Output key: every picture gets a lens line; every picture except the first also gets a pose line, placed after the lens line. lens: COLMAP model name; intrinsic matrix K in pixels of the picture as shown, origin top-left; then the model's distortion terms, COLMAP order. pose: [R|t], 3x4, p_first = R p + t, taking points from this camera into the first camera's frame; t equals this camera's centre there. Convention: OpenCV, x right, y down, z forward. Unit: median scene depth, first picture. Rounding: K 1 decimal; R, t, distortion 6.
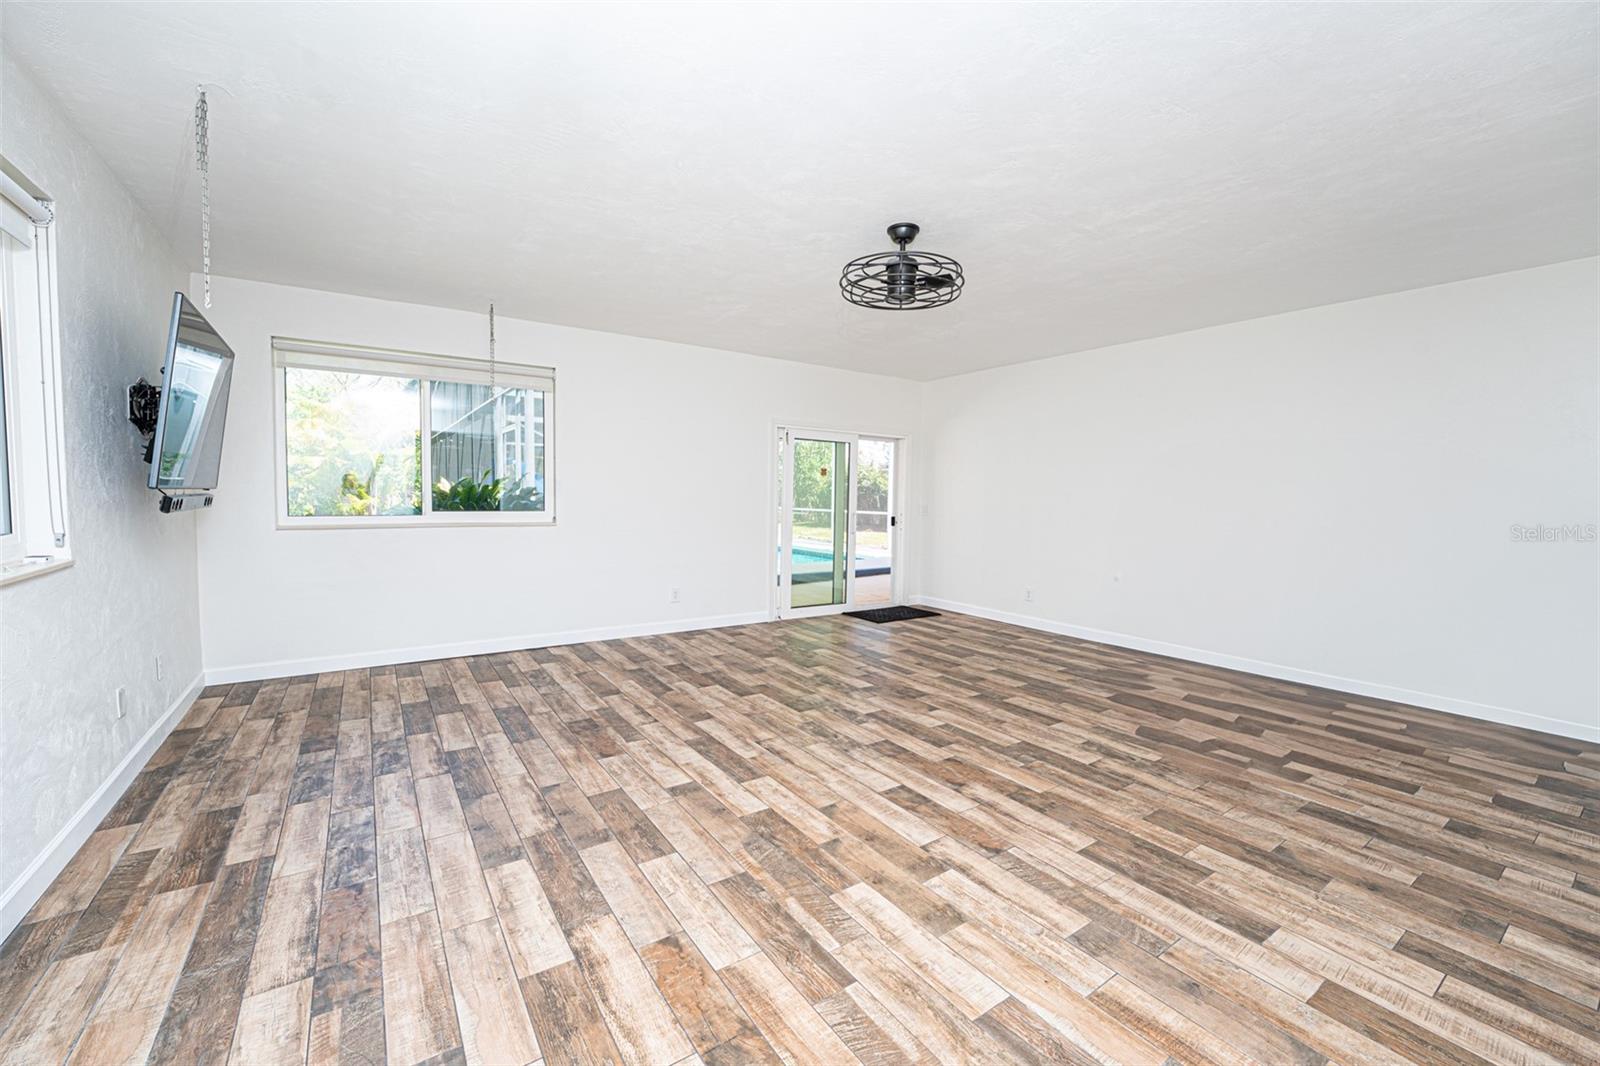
lens RADIAL K [[625.6, 0, 787.3], [0, 625.6, 533.4], [0, 0, 1]] dist [-0.028522, 0.004797]
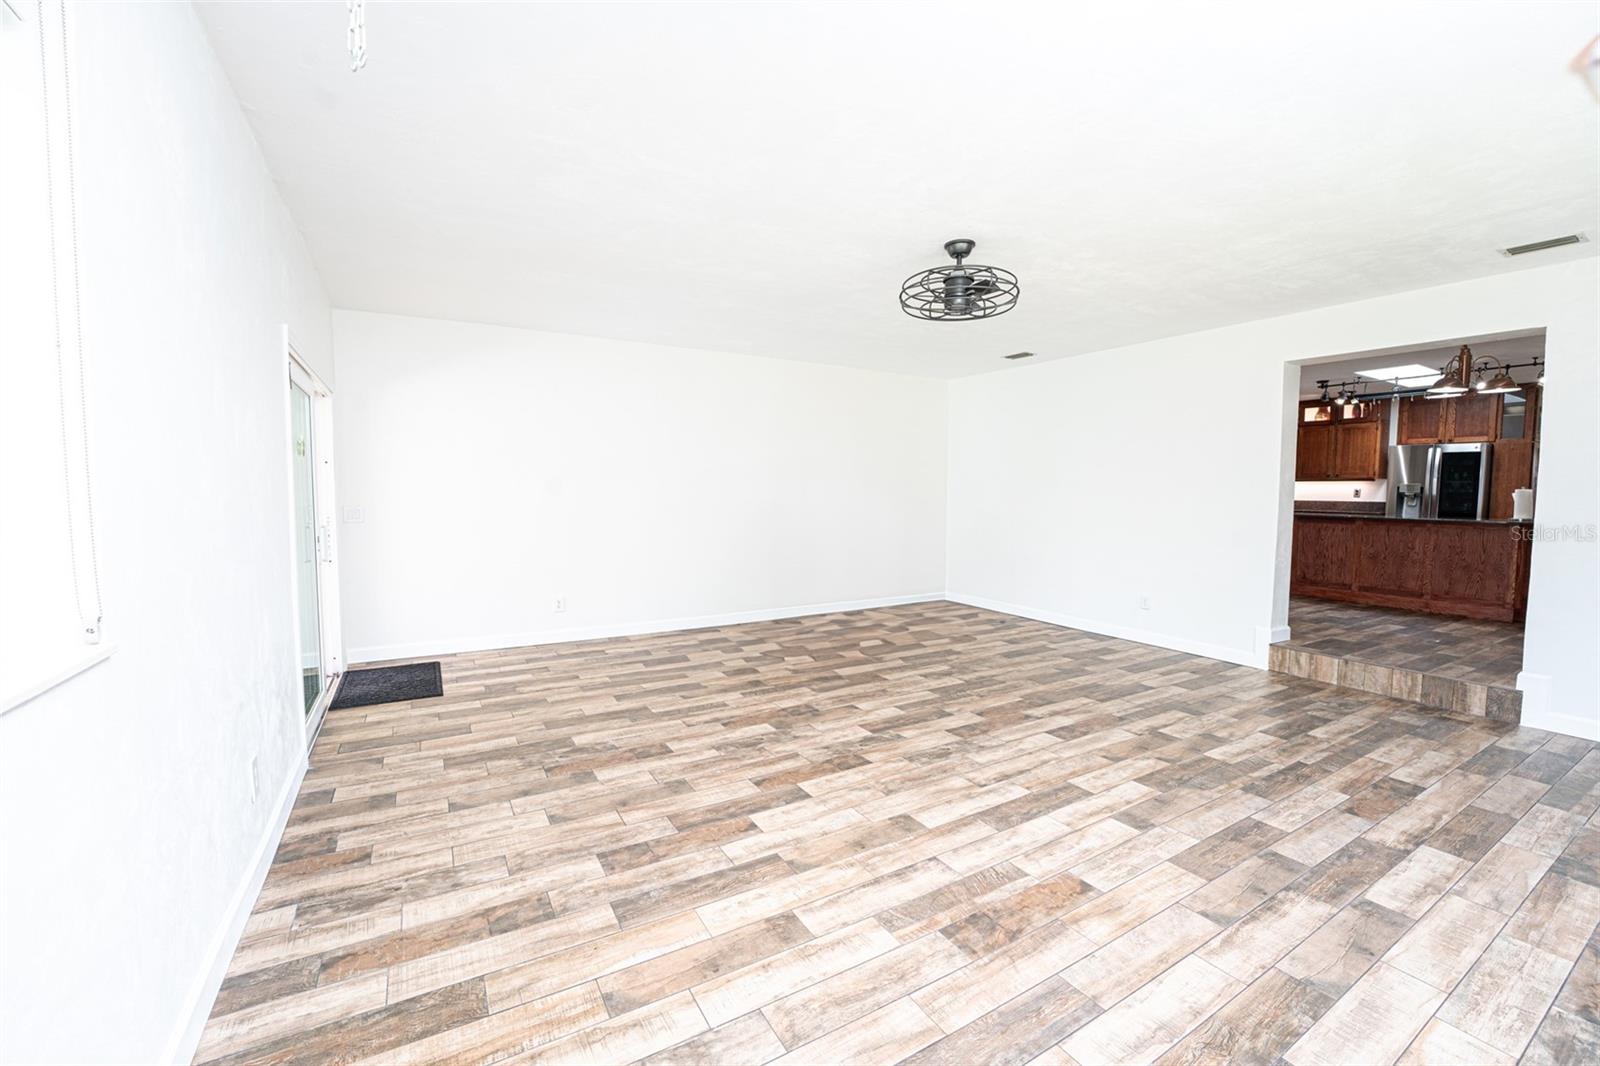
lens RADIAL K [[683.7, 0, 801.9], [0, 683.7, 534.9], [0, 0, 1]] dist [-0.027160, 0.000848]
pose [[0.038160, -0.077687, 0.996247, -0.990083], [0.057085, 0.995515, 0.075444, -0.085216], [-0.997640, 0.053992, 0.042423, 1.254073]]
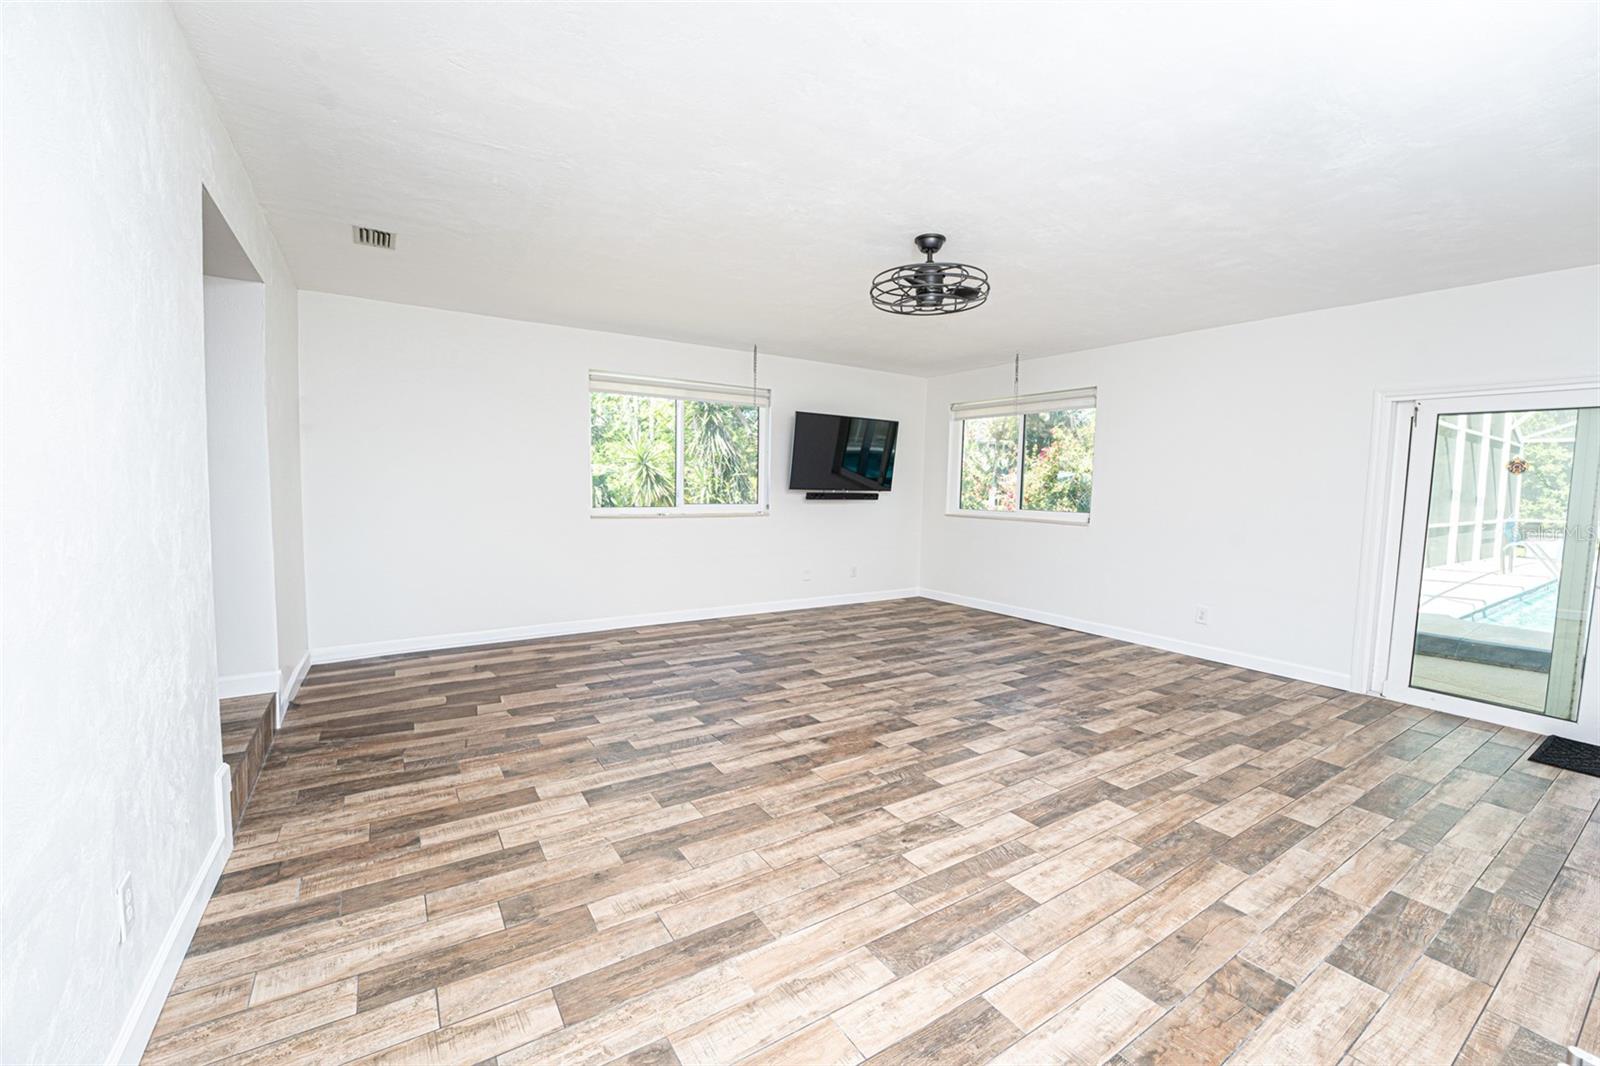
lens RADIAL K [[653.4, 0, 807.4], [0, 653.4, 535.6], [0, 0, 1]] dist [-0.020277, -0.000627]
pose [[-0.002053, 0.061772, -0.998088, 1.294723], [-0.085529, 0.994422, 0.061721, -0.029477], [0.996334, 0.085492, 0.003241, 0.848817]]
